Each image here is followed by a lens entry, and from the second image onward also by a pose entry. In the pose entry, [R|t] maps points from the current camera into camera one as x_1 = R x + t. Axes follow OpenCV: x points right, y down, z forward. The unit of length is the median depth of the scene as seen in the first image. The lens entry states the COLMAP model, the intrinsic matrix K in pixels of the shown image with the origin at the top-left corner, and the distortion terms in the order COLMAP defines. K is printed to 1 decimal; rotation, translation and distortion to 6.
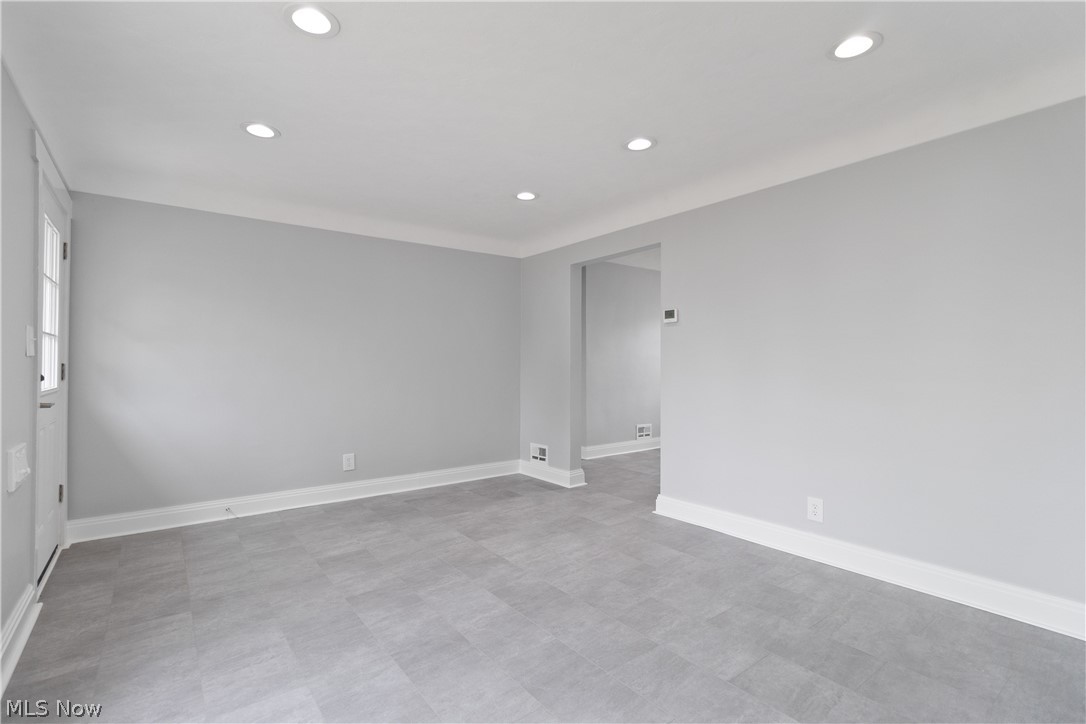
lens RADIAL K [[509.3, 0, 541.0], [0, 509.3, 355.5], [0, 0, 1]] dist [-0.003405, 0.001862]
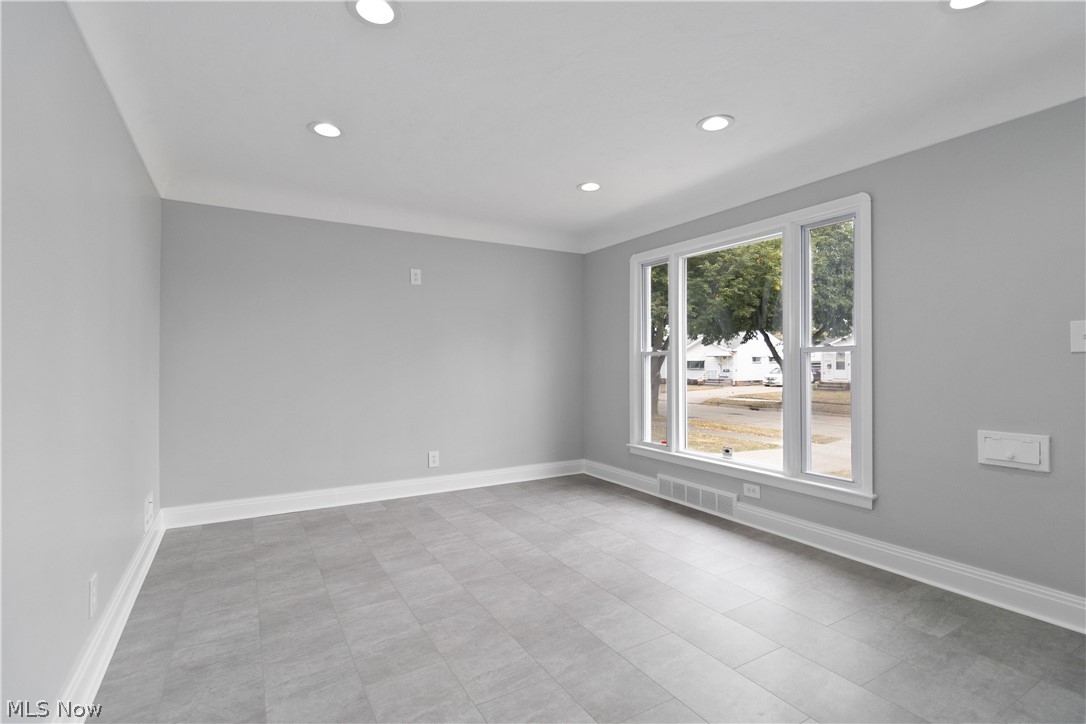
lens RADIAL K [[509.3, 0, 538.3], [0, 509.3, 361.5], [0, 0, 1]] dist [-0.003405, 0.001862]
pose [[-0.992511, 0.001890, 0.122143, -0.068234], [-0.000158, 0.999860, -0.016753, 0.022661], [-0.122158, -0.016647, -0.992371, 1.343506]]
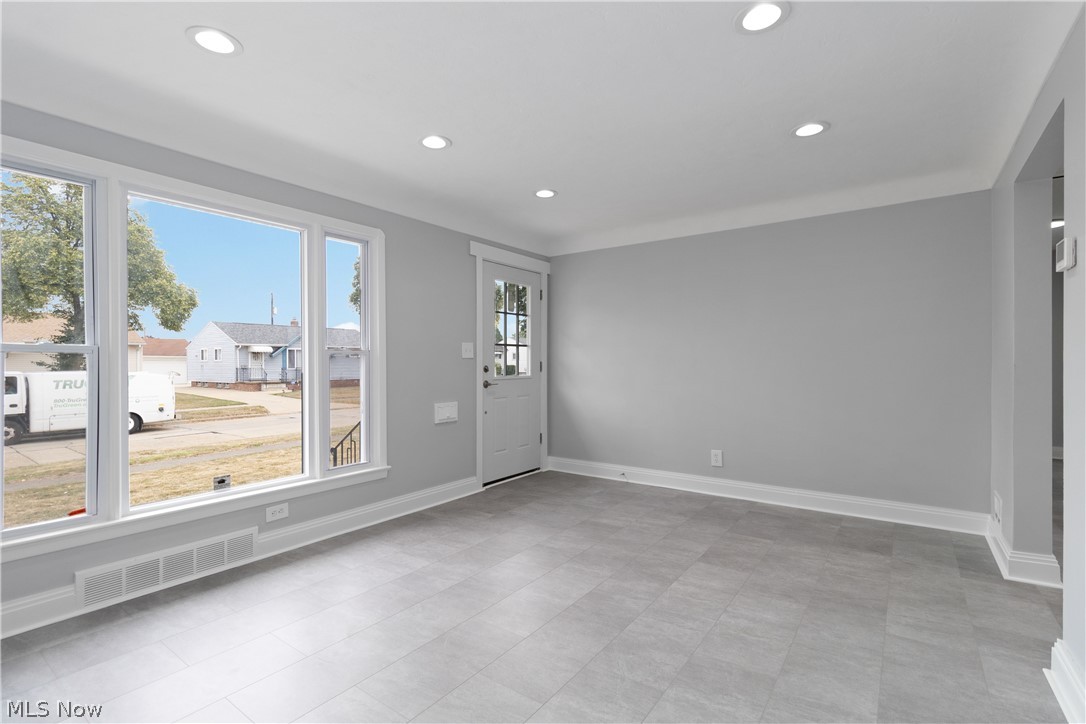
lens RADIAL K [[509.3, 0, 536.7], [0, 509.3, 364.5], [0, 0, 1]] dist [-0.003405, 0.001862]
pose [[0.284361, 0.004653, -0.958706, 0.609262], [0.018573, 0.999774, 0.010361, 0.006381], [0.958537, -0.020752, 0.284210, 0.460336]]
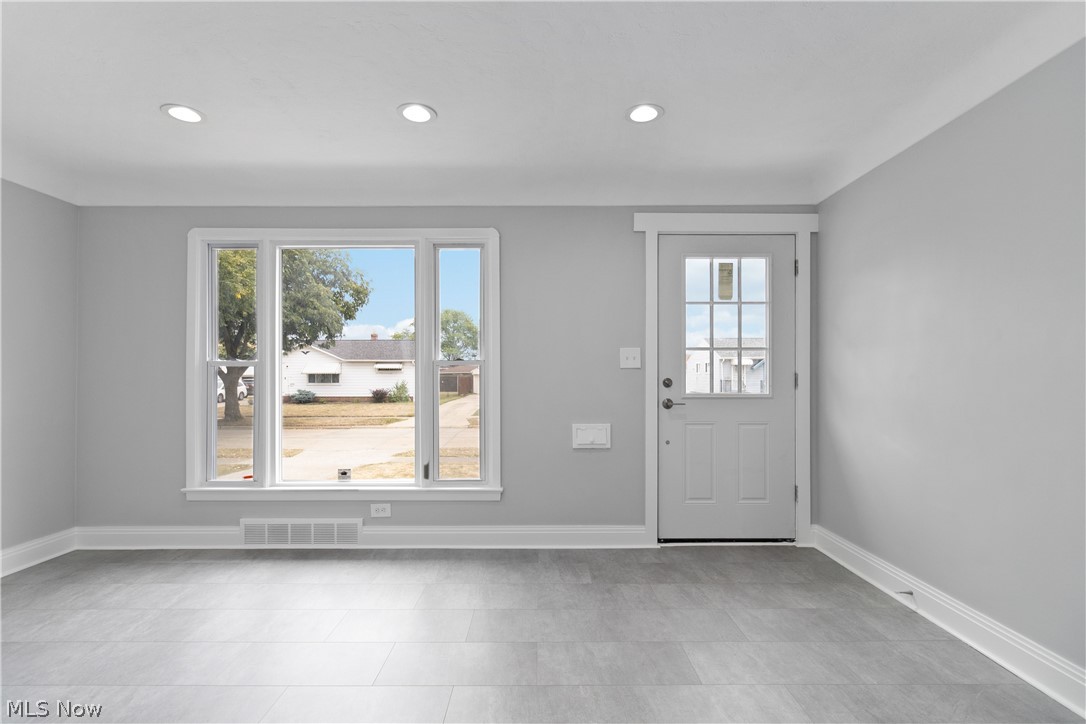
lens RADIAL K [[509.3, 0, 537.1], [0, 509.3, 374.6], [0, 0, 1]] dist [-0.003405, 0.001862]
pose [[-0.606735, -0.000339, -0.794904, 0.221132], [0.014007, 0.999840, -0.011118, 0.021401], [0.794780, -0.017880, -0.606634, 1.102036]]
